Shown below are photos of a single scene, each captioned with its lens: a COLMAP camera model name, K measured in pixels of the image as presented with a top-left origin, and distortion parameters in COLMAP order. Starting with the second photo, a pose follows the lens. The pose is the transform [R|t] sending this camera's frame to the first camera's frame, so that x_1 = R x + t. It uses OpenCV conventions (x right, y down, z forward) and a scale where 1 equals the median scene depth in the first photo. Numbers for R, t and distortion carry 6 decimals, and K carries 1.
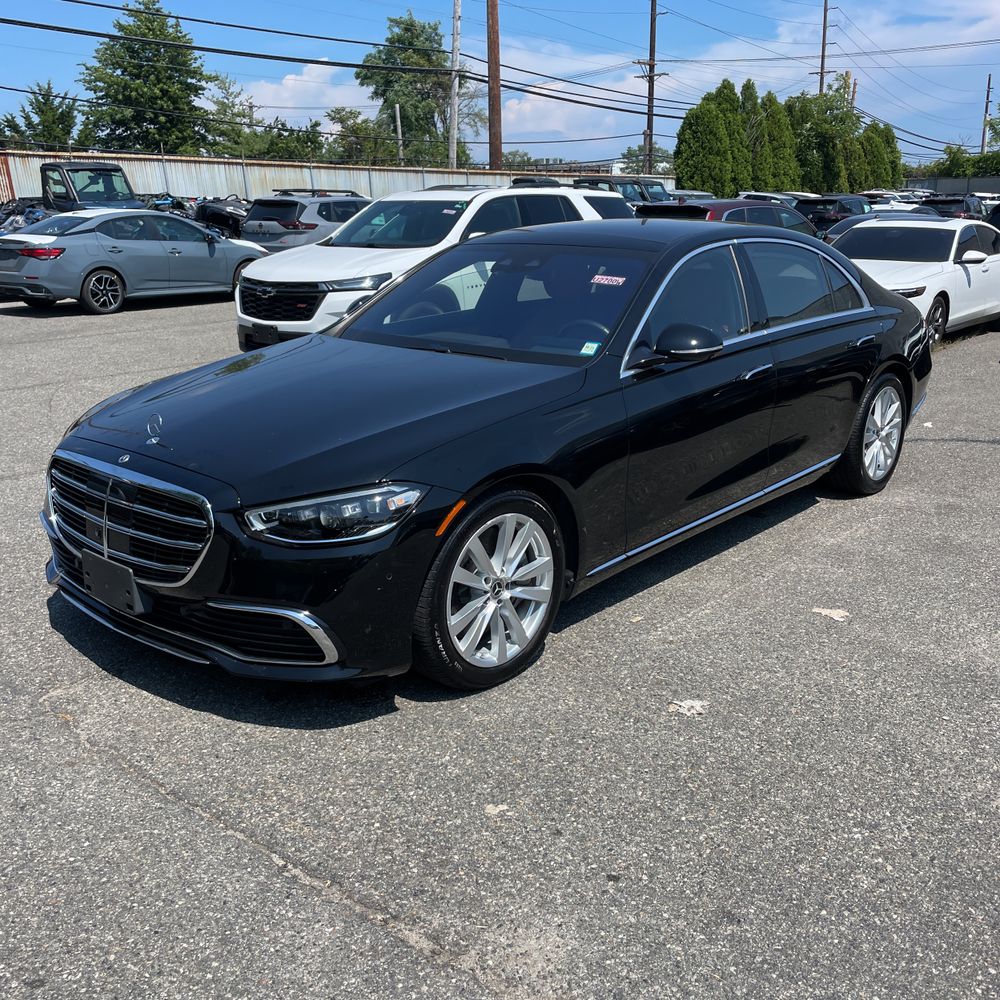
lens RADIAL K [[1024.8, 0, 496.3], [0, 1024.8, 483.7], [0, 0, 1]] dist [0.078549, -0.109365]
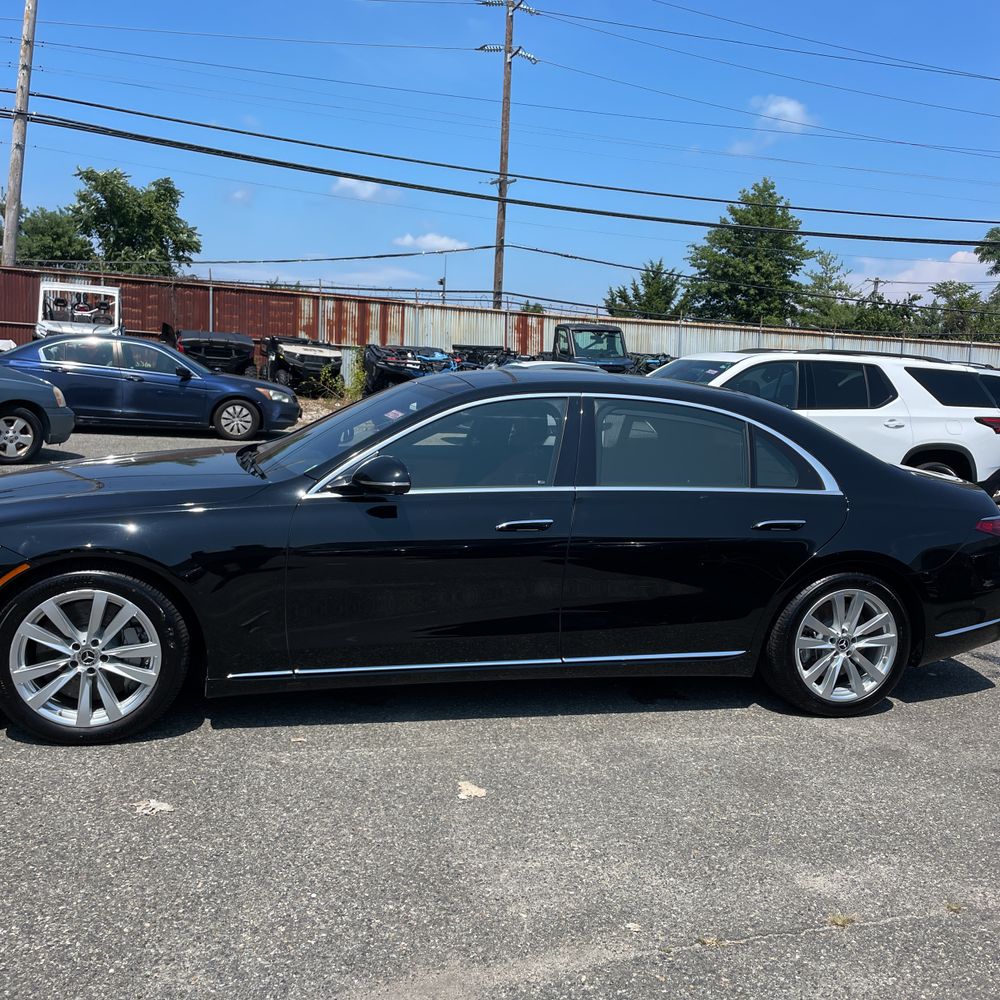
lens RADIAL K [[1018.5, 0, 488.6], [0, 1018.5, 479.3], [0, 0, 1]] dist [0.097066, -0.151809]
pose [[0.820913, 0.118756, -0.558568, 0.090761], [-0.206288, 0.973756, -0.096148, -0.006452], [0.532491, 0.194155, 0.823867, 0.025139]]
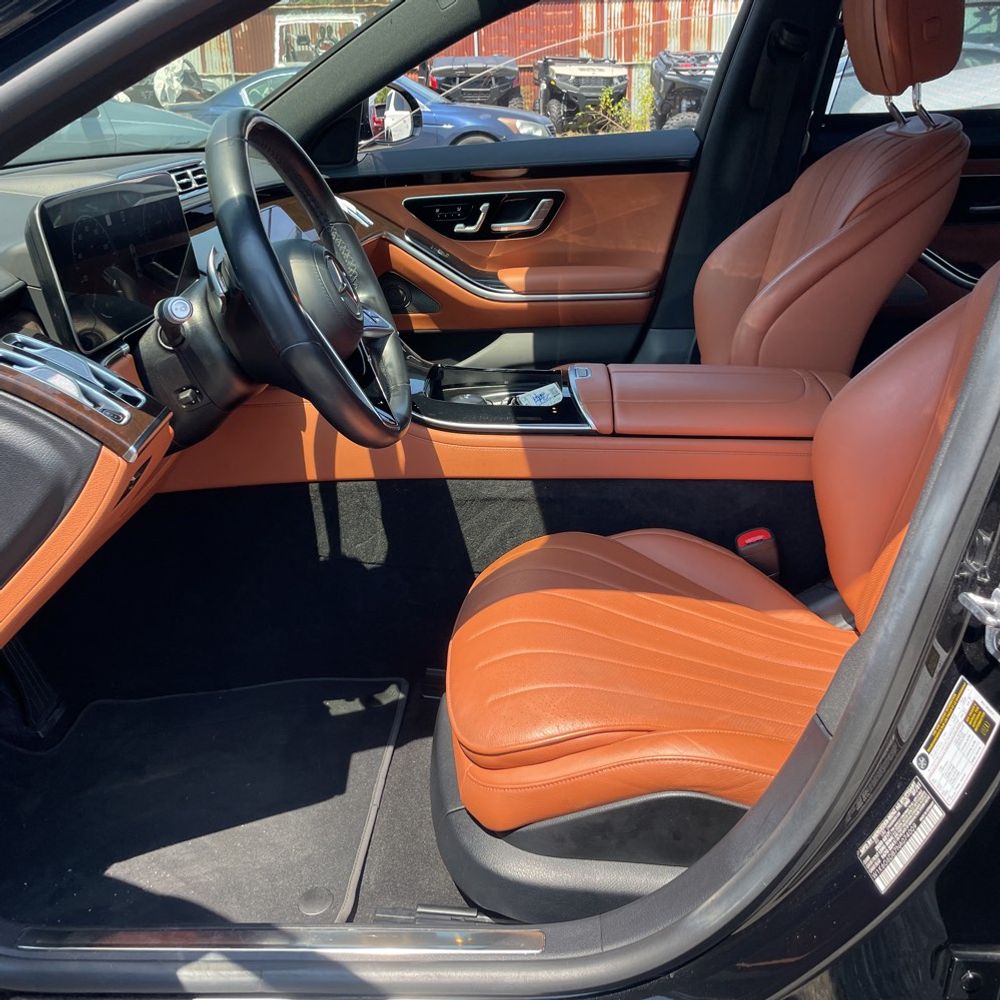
lens RADIAL K [[1012.3, 0, 500.0], [0, 1012.3, 500.0], [0, 0, 1]] dist [0.094722, -0.129614]
pose [[0.624548, 0.275624, -0.730734, 0.041551], [-0.180141, 0.961265, 0.208613, -0.015485], [0.759927, 0.001346, 0.650007, 0.104871]]
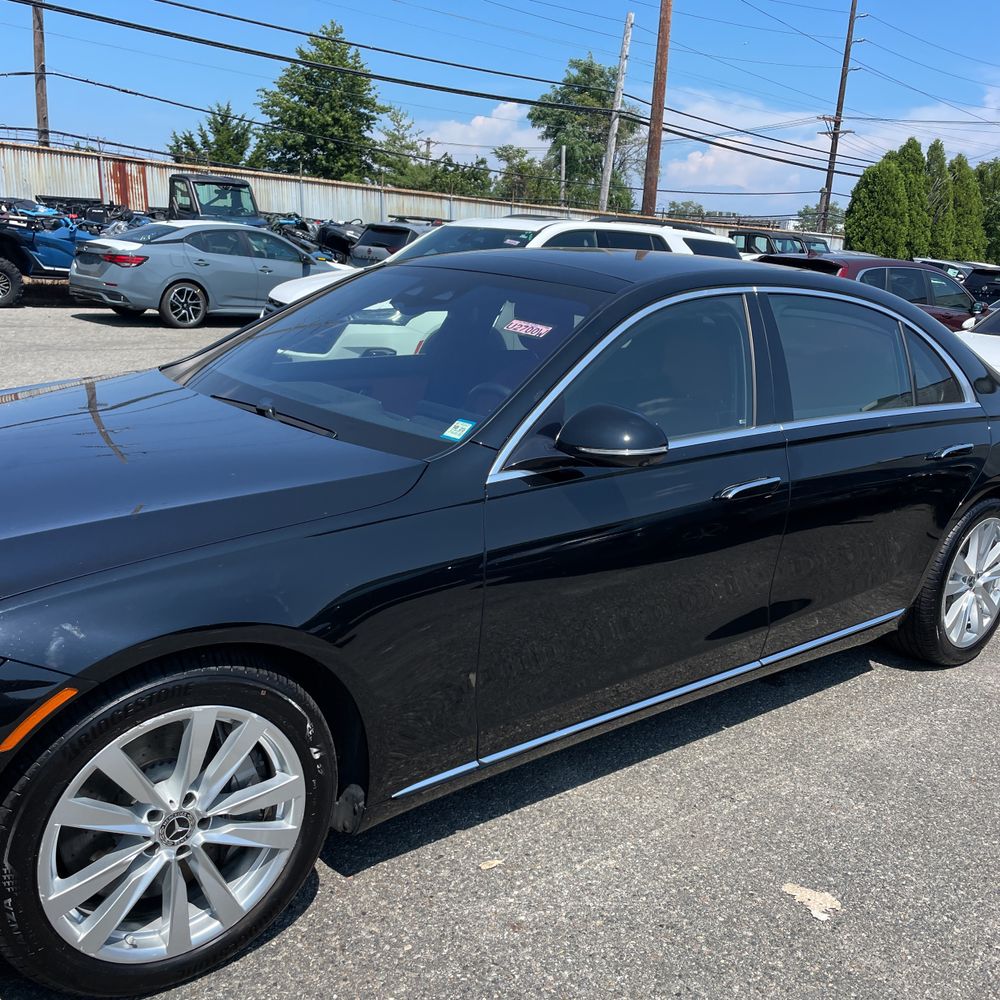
lens RADIAL K [[1021.2, 0, 500.0], [0, 1021.2, 500.0], [0, 0, 1]] dist [0.084021, -0.118053]
pose [[0.984760, 0.107104, -0.137031, 0.022771], [-0.110551, 0.993711, -0.017774, -0.008760], [0.134265, 0.032652, 0.990407, 0.040973]]
